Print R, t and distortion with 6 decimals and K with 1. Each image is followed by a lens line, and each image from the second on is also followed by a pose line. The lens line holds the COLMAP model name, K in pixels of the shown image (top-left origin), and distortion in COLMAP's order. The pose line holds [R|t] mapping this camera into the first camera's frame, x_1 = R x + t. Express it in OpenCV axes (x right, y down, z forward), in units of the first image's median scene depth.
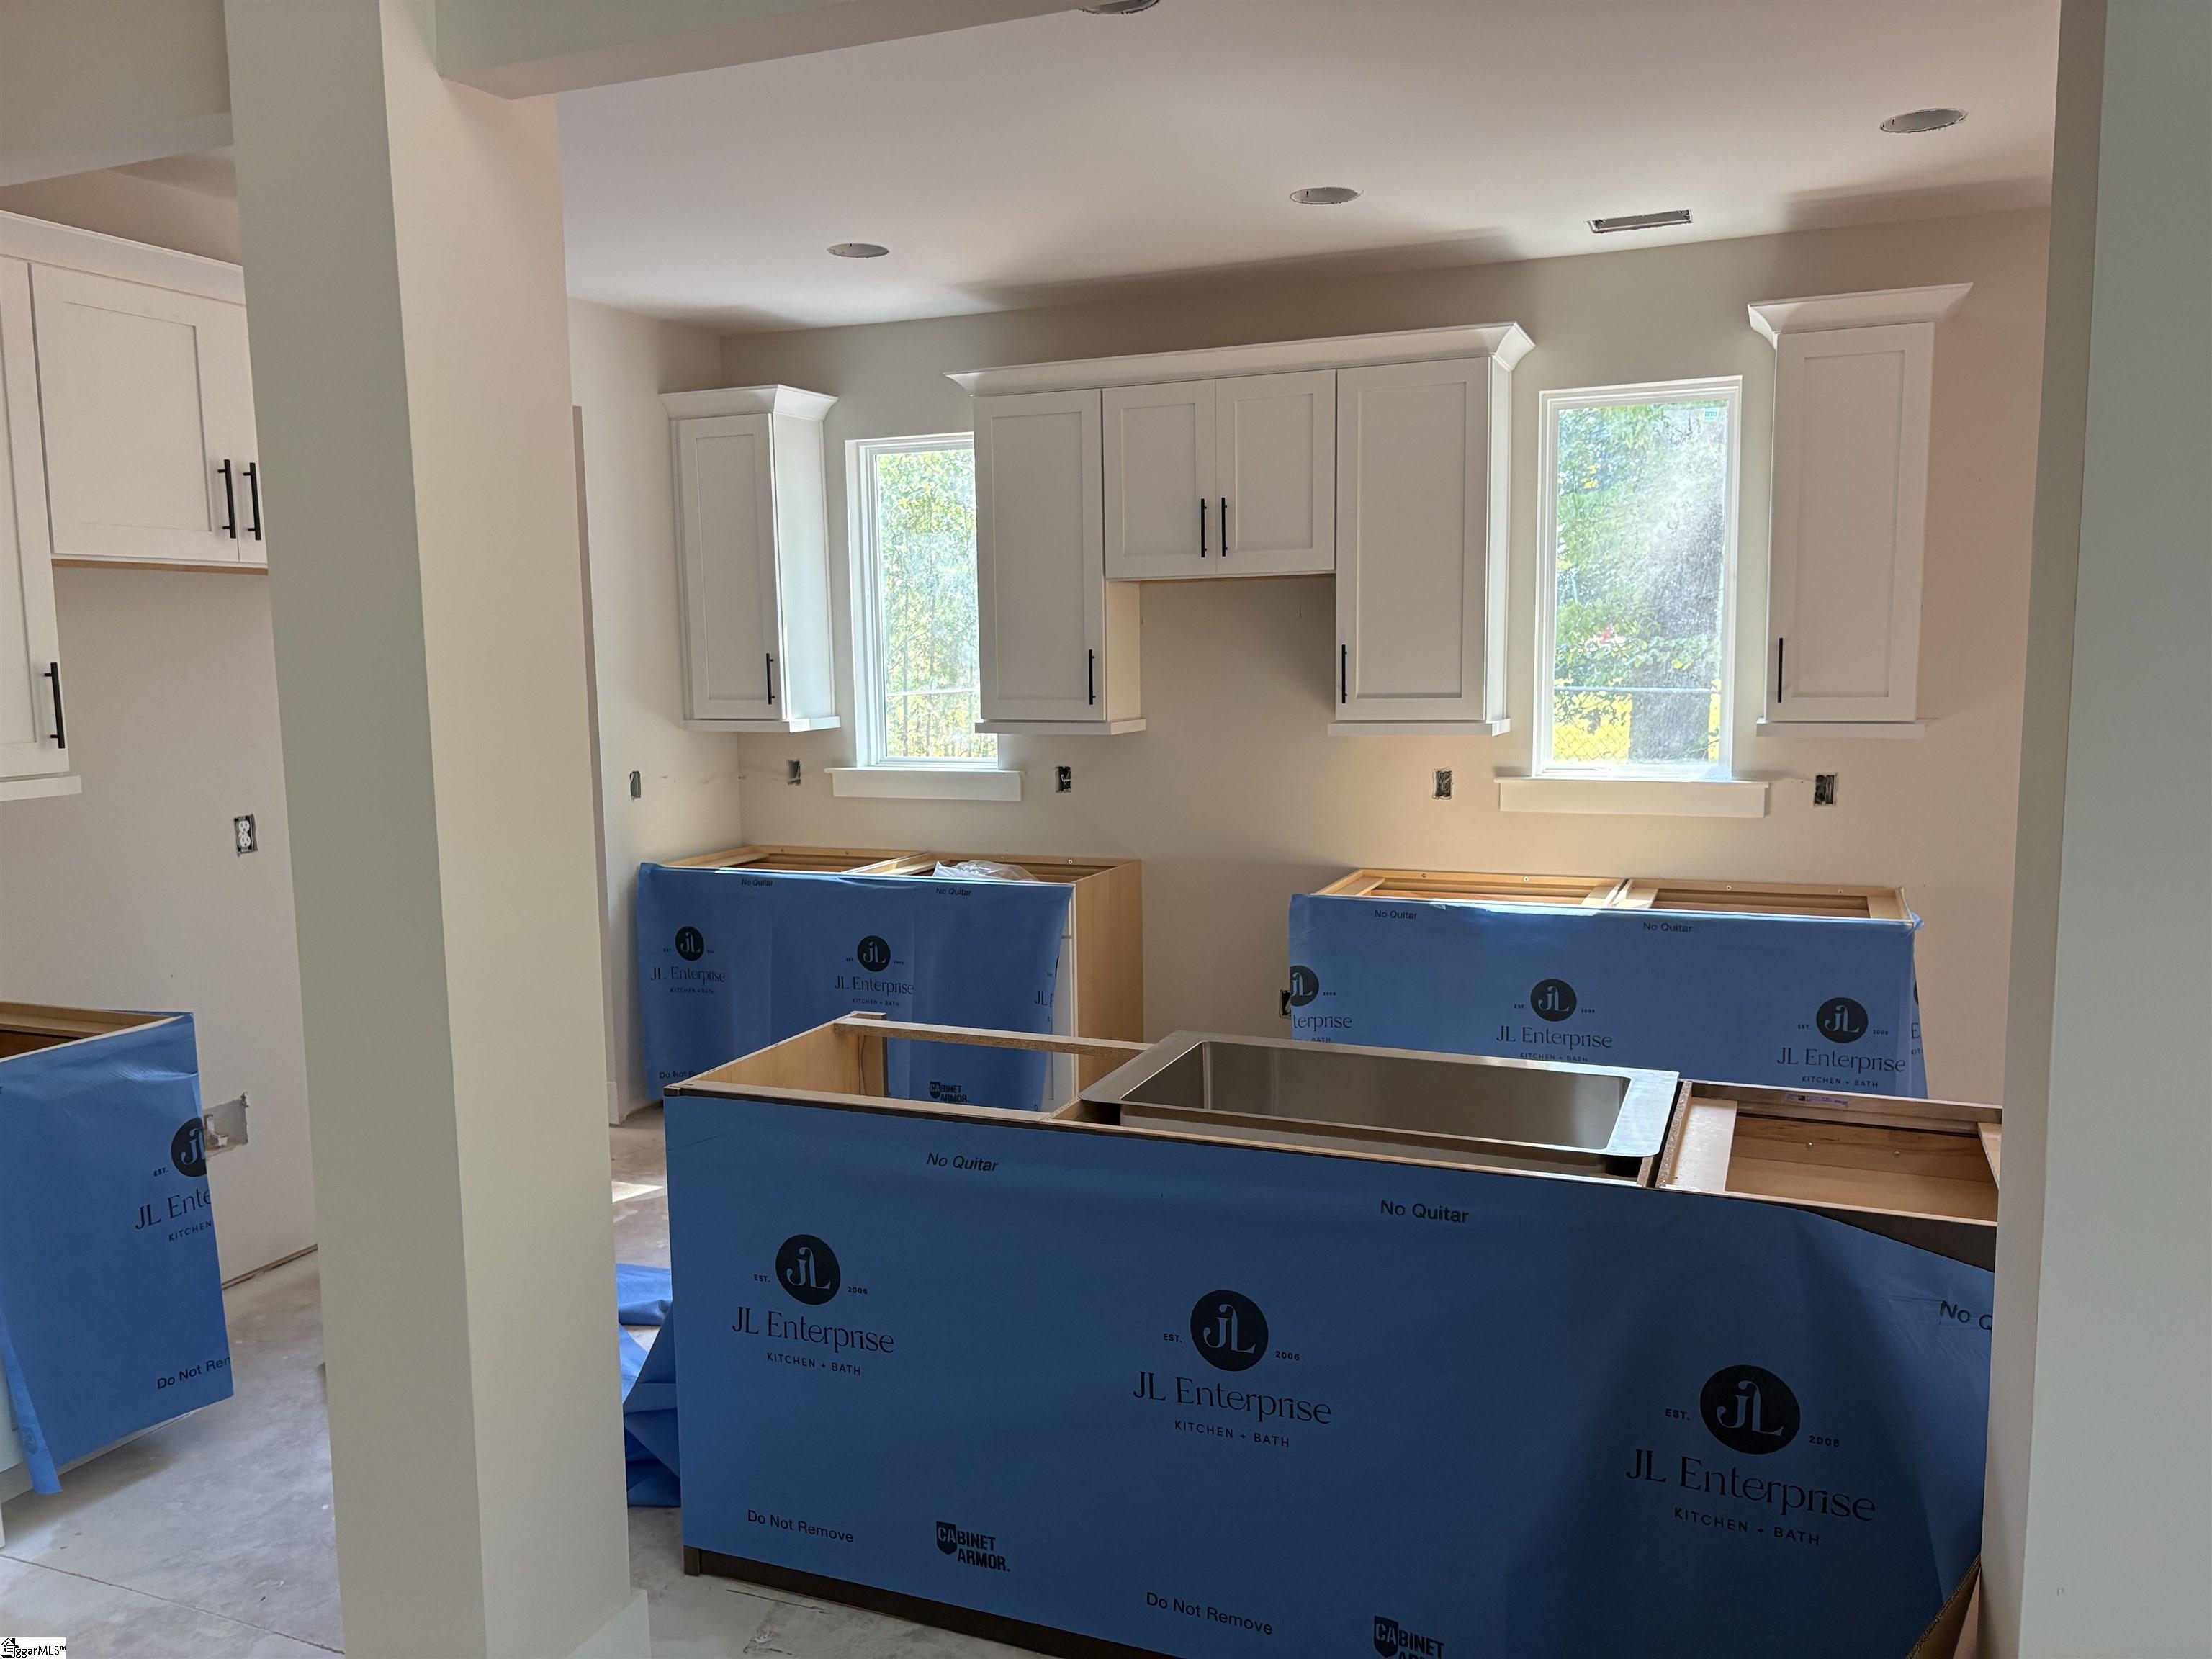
lens RADIAL K [[1661.3, 0, 1099.8], [0, 1661.3, 836.3], [0, 0, 1]] dist [-0.006182, -0.003231]
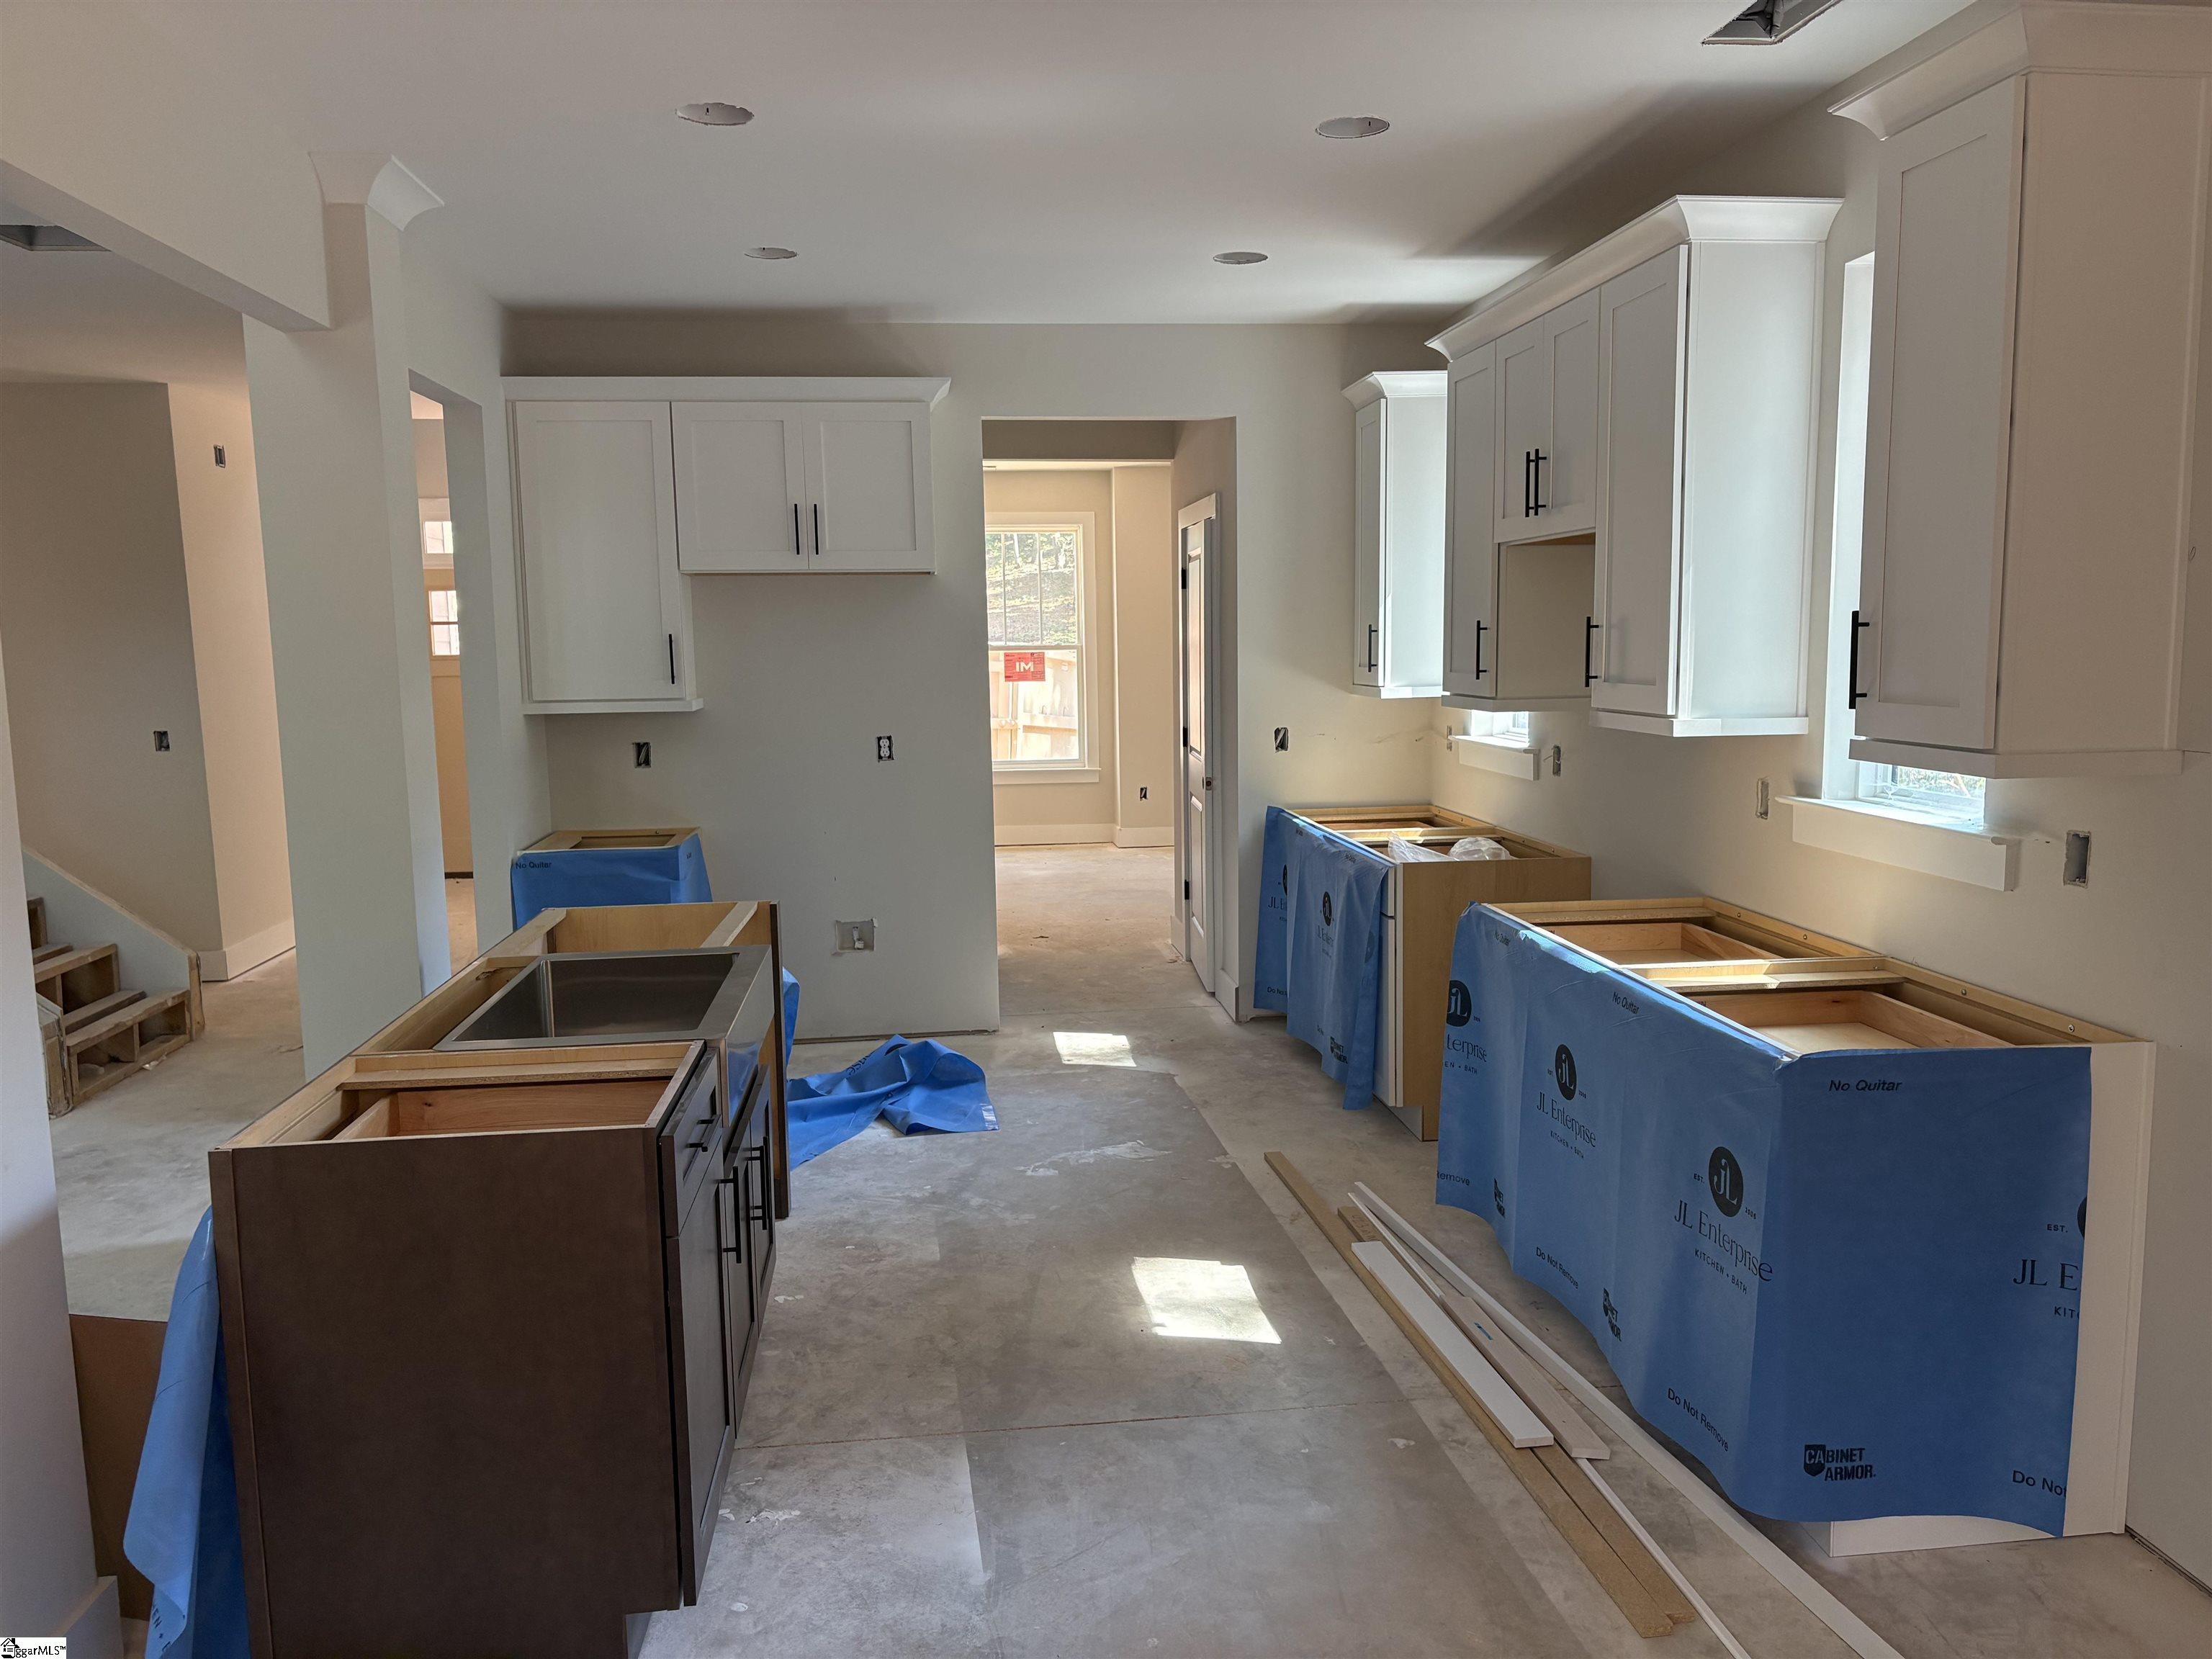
lens RADIAL K [[1661.3, 0, 1095.2], [0, 1661.3, 830.8], [0, 0, 1]] dist [-0.006182, -0.003231]
pose [[0.484457, 0.110475, -0.867812, 0.845298], [-0.090551, 0.992998, 0.075861, -0.055340], [0.870116, 0.041830, 0.491068, 0.415472]]
